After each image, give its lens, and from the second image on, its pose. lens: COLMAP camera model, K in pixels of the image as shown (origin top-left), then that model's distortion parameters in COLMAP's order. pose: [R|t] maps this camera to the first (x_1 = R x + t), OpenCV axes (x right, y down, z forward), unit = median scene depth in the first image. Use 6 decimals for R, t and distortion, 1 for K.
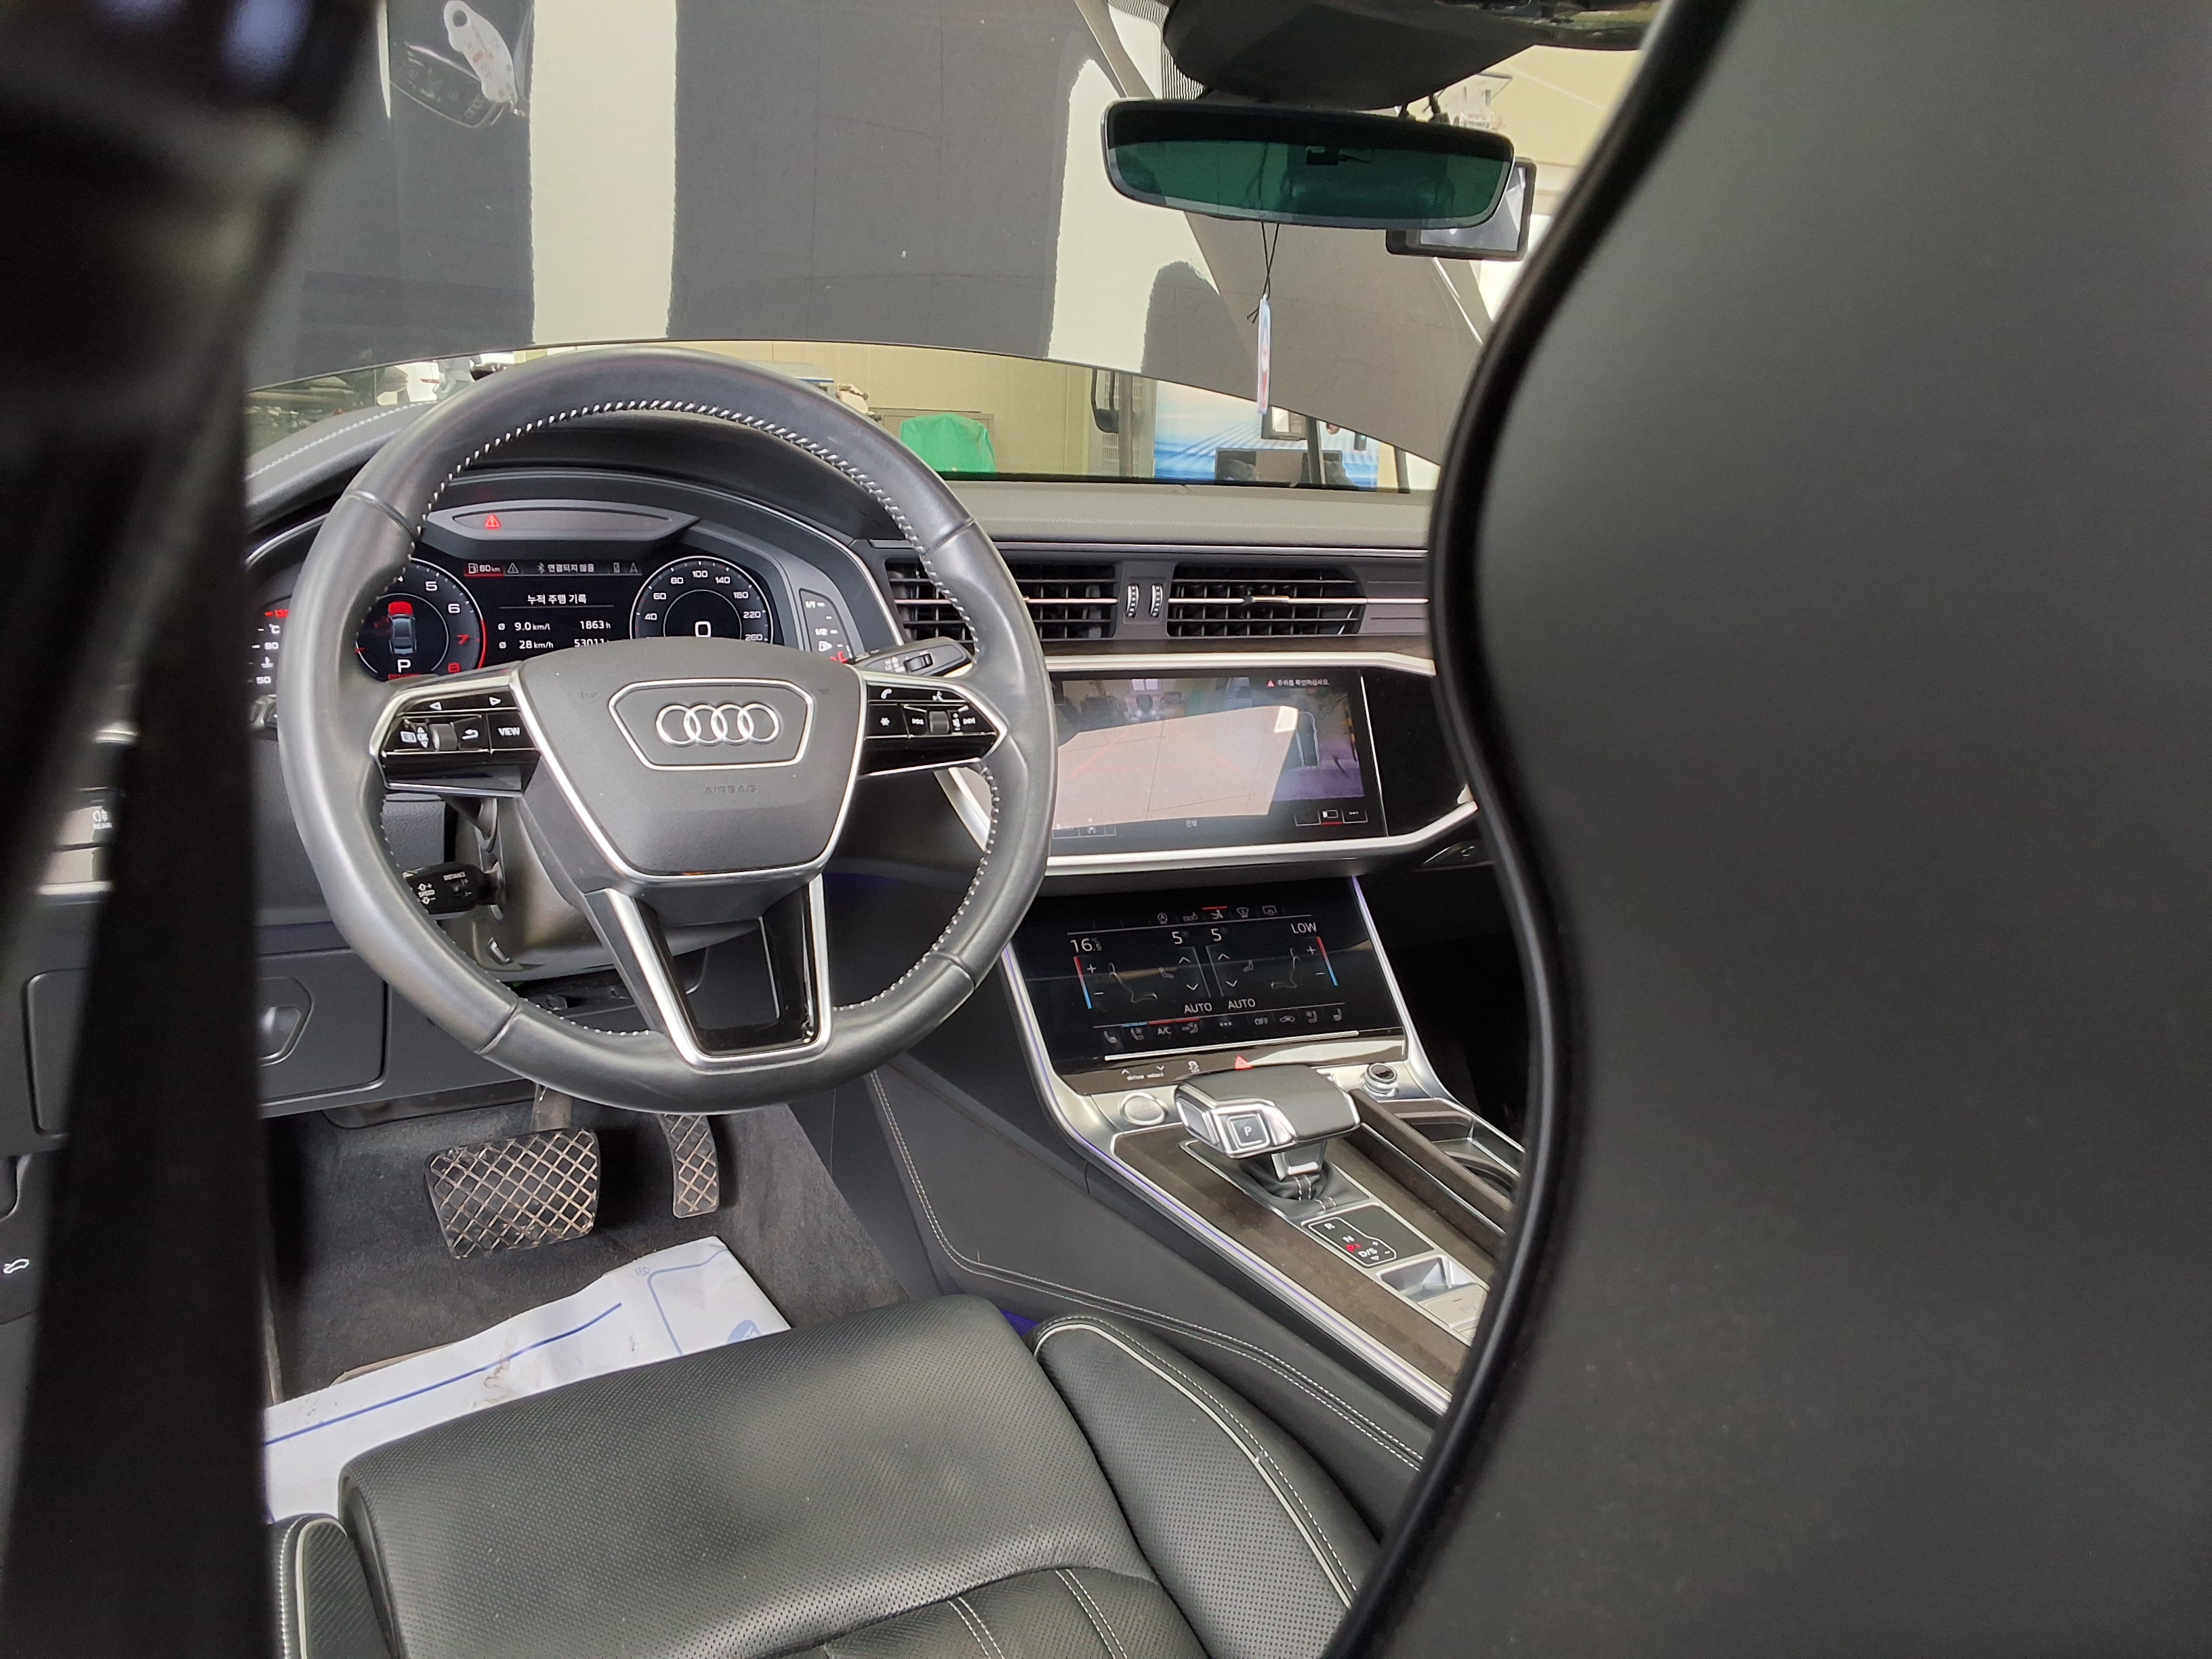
lens RADIAL K [[1797.9, 0, 1112.3], [0, 1797.9, 829.9], [0, 0, 1]] dist [0.074010, -0.022150]
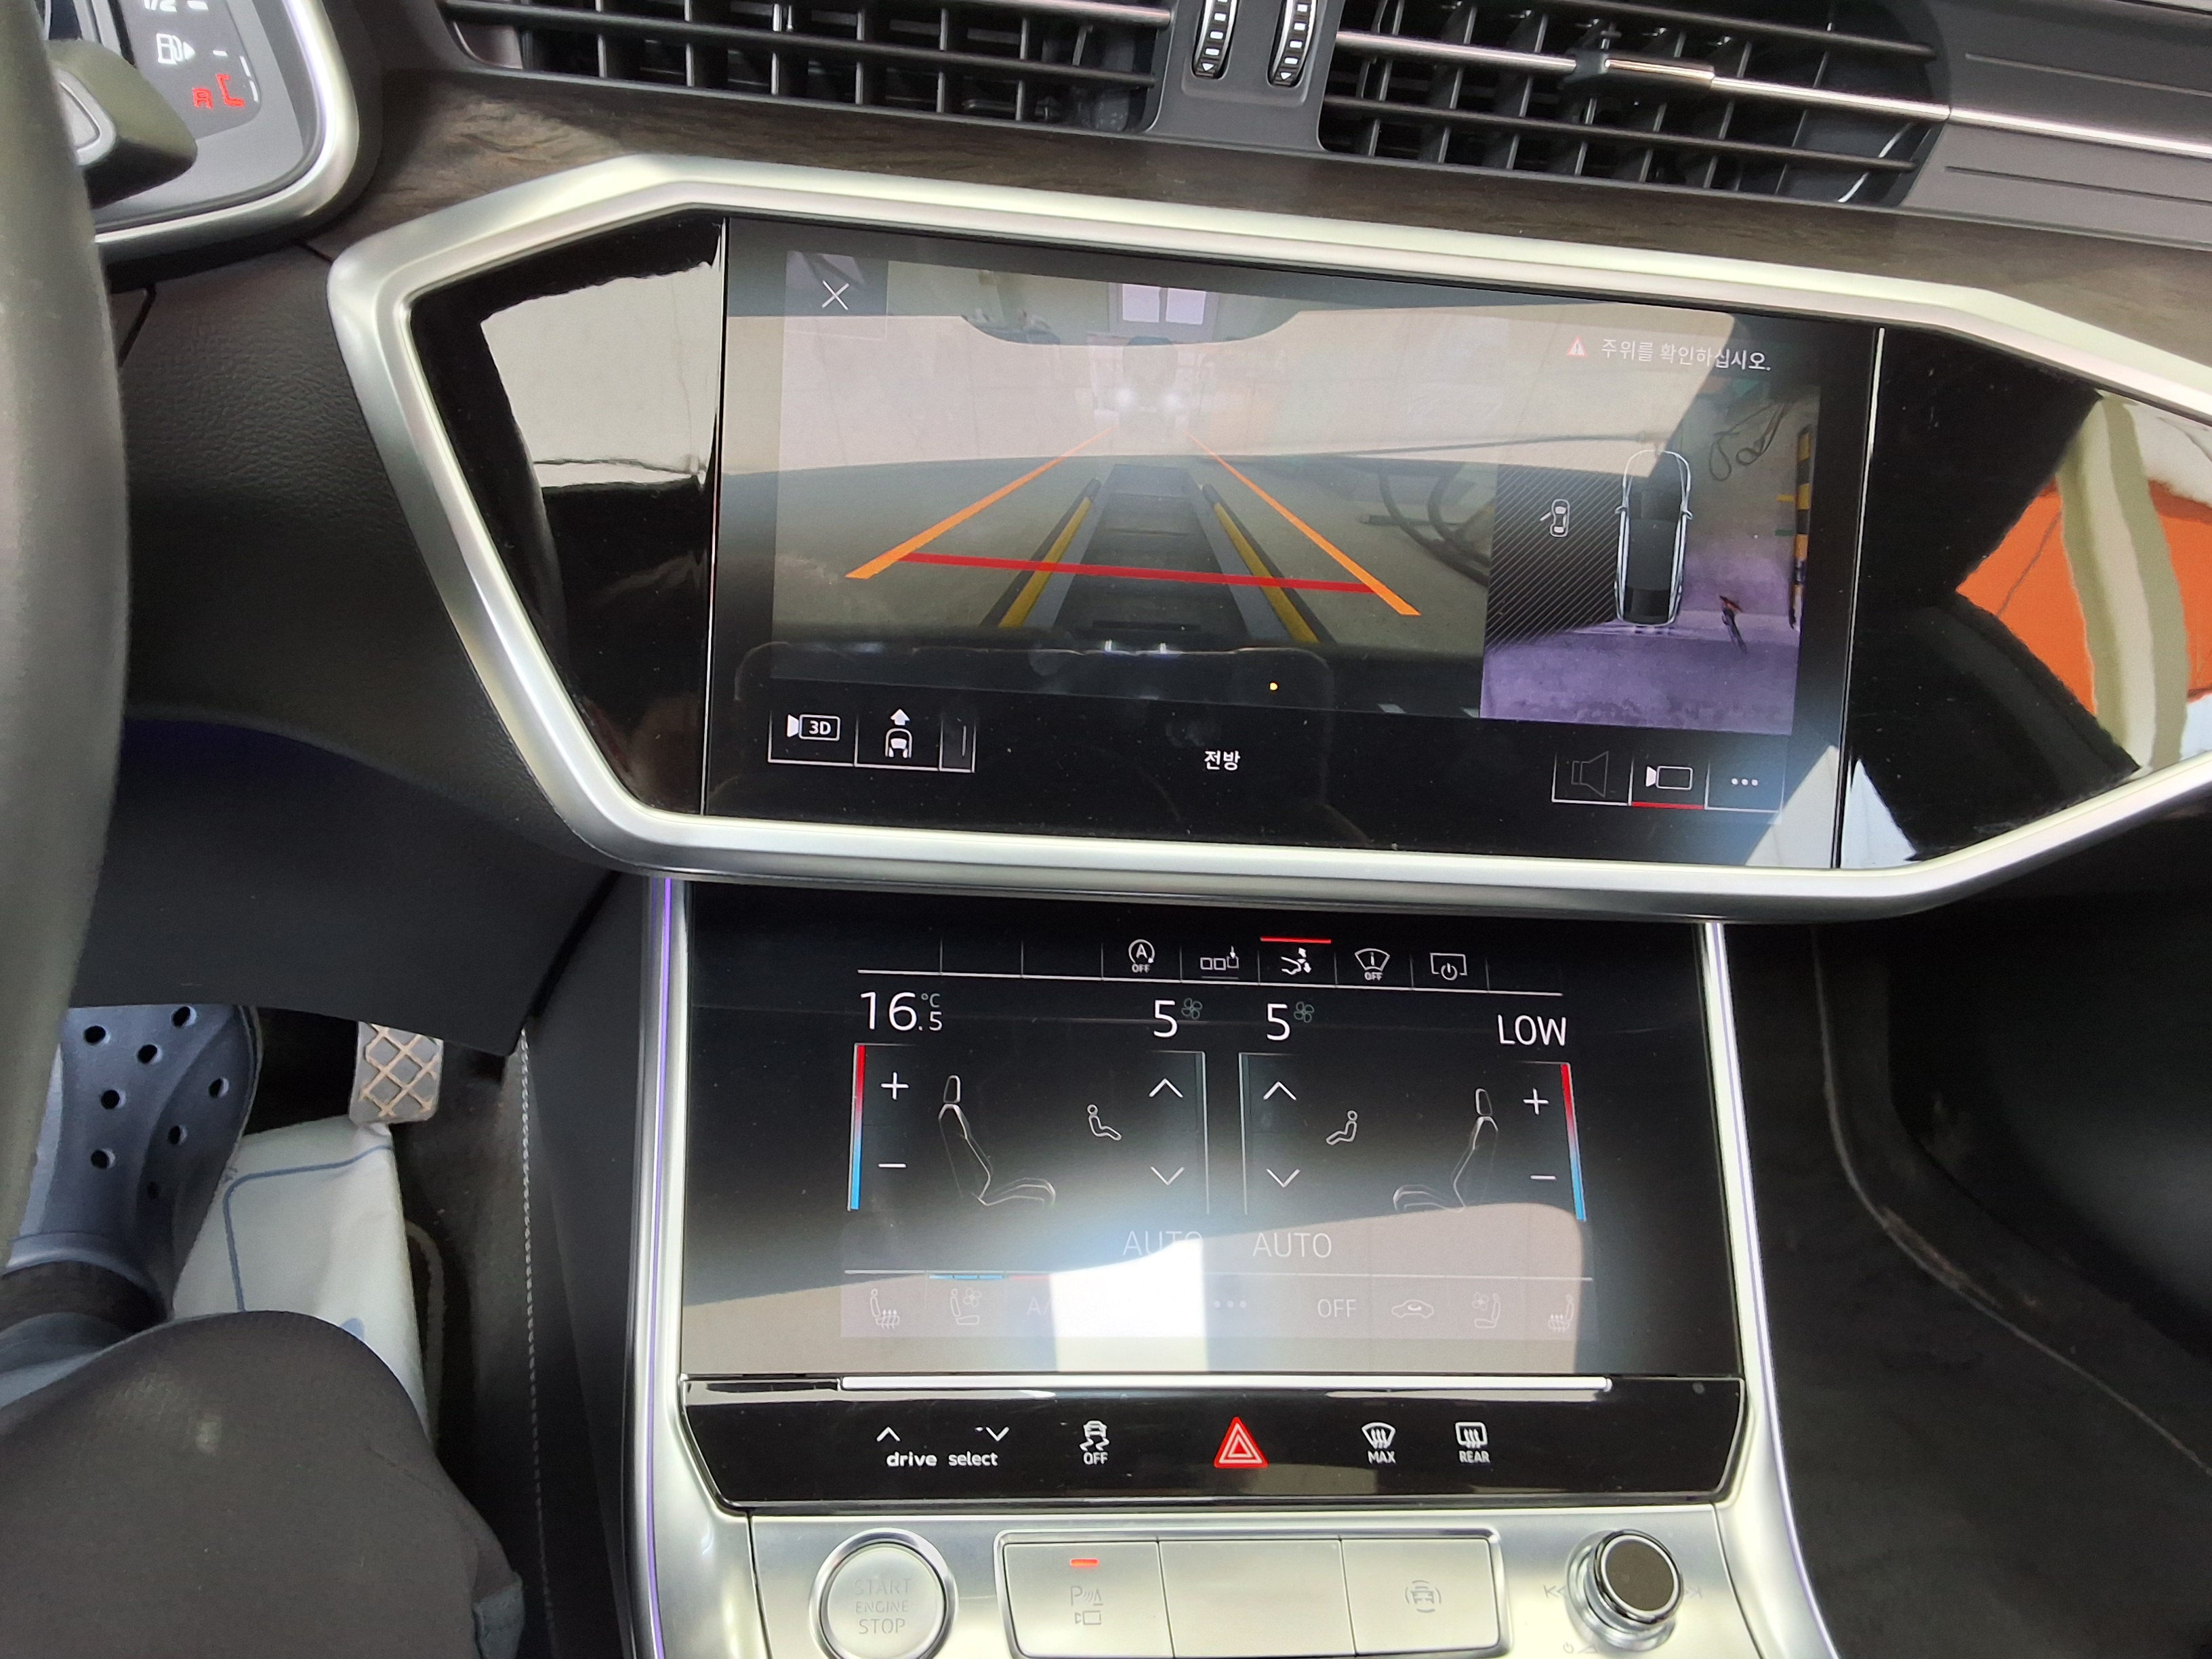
lens RADIAL K [[1797.9, 0, 1103.6], [0, 1797.9, 832.9], [0, 0, 1]] dist [0.074010, -0.022150]
pose [[0.963375, 0.198731, -0.180041, 0.077929], [-0.142929, 0.948618, 0.282305, -0.074507], [0.226893, -0.246232, 0.942279, 0.618597]]
